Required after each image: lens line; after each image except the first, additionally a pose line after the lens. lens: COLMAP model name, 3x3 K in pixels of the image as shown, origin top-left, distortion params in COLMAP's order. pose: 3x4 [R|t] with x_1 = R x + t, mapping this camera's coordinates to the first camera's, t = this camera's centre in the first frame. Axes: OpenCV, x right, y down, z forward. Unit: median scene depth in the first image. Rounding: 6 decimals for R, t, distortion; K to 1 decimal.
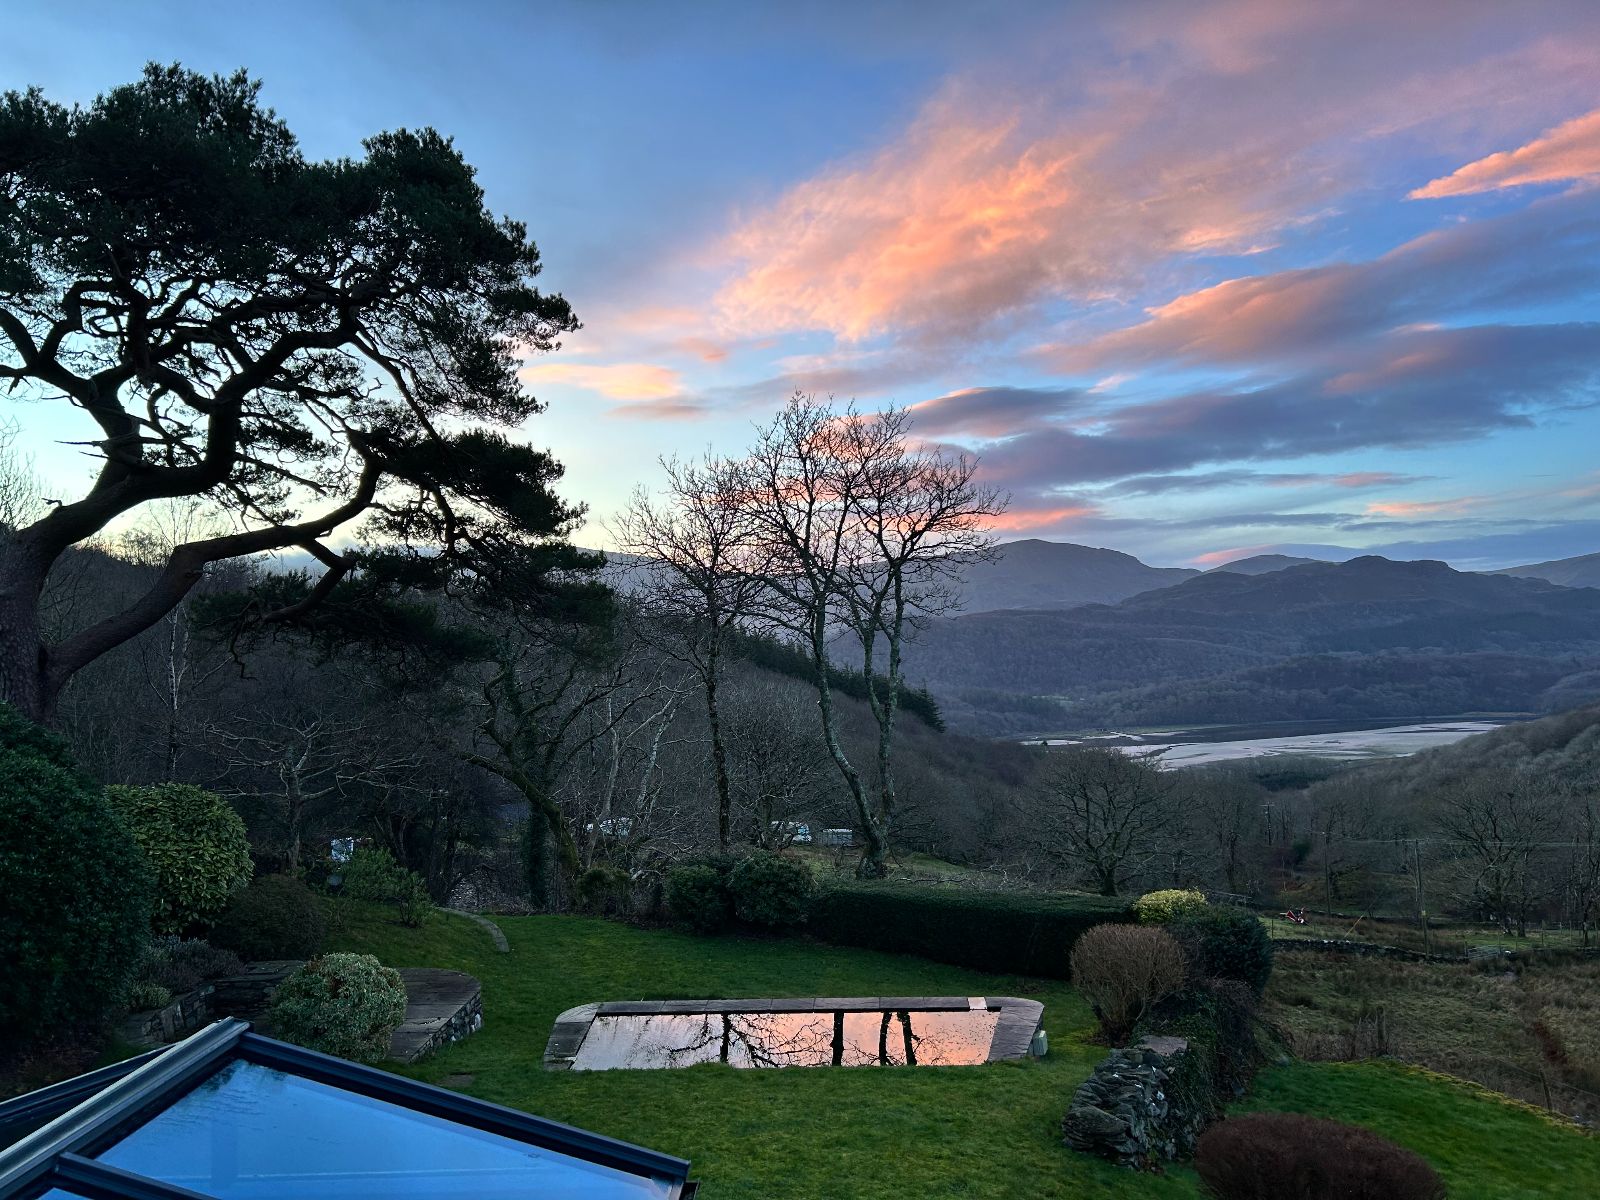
lens RADIAL K [[1206.7, 0, 791.3], [0, 1206.7, 602.3], [0, 0, 1]] dist [0.052712, -0.039485]
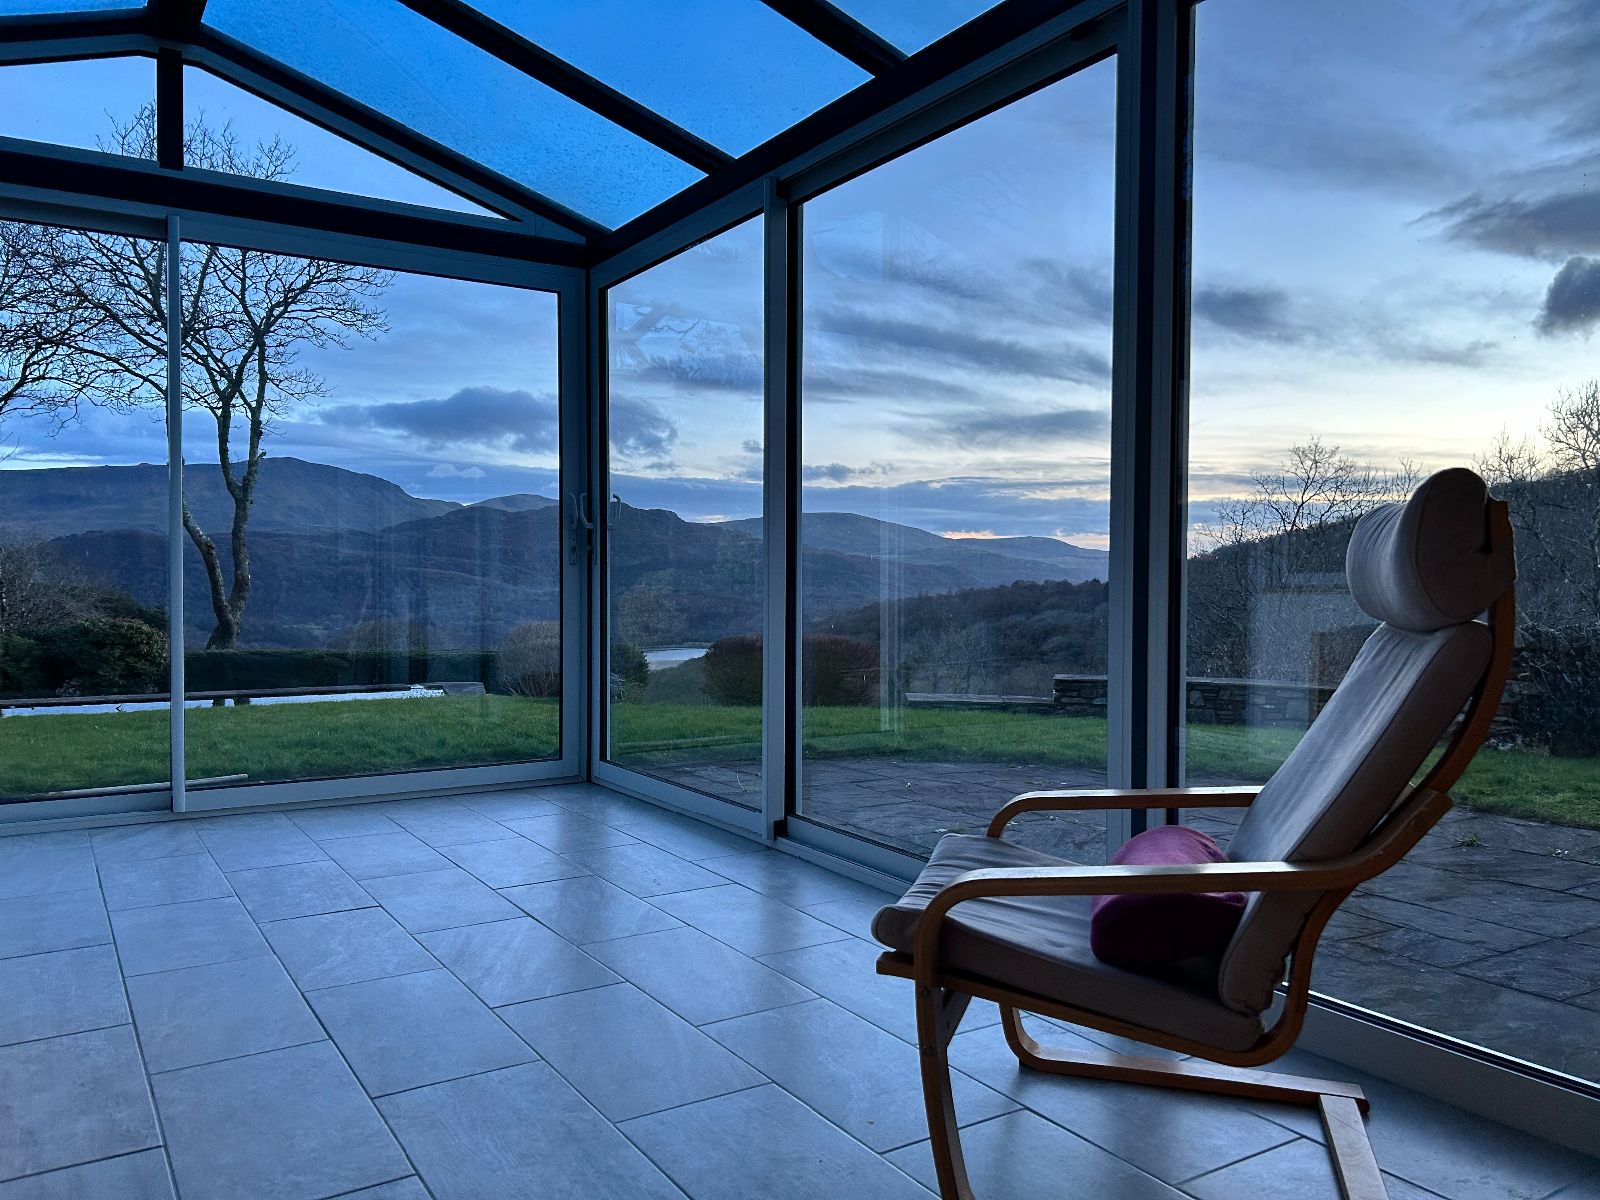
lens RADIAL K [[1206.7, 0, 791.6], [0, 1206.7, 598.0], [0, 0, 1]] dist [0.052712, -0.039485]
pose [[0.829173, 0.029521, 0.558211, -0.096270], [-0.059104, 0.997637, 0.035035, 0.124648], [-0.555858, -0.062042, 0.828959, -0.003459]]
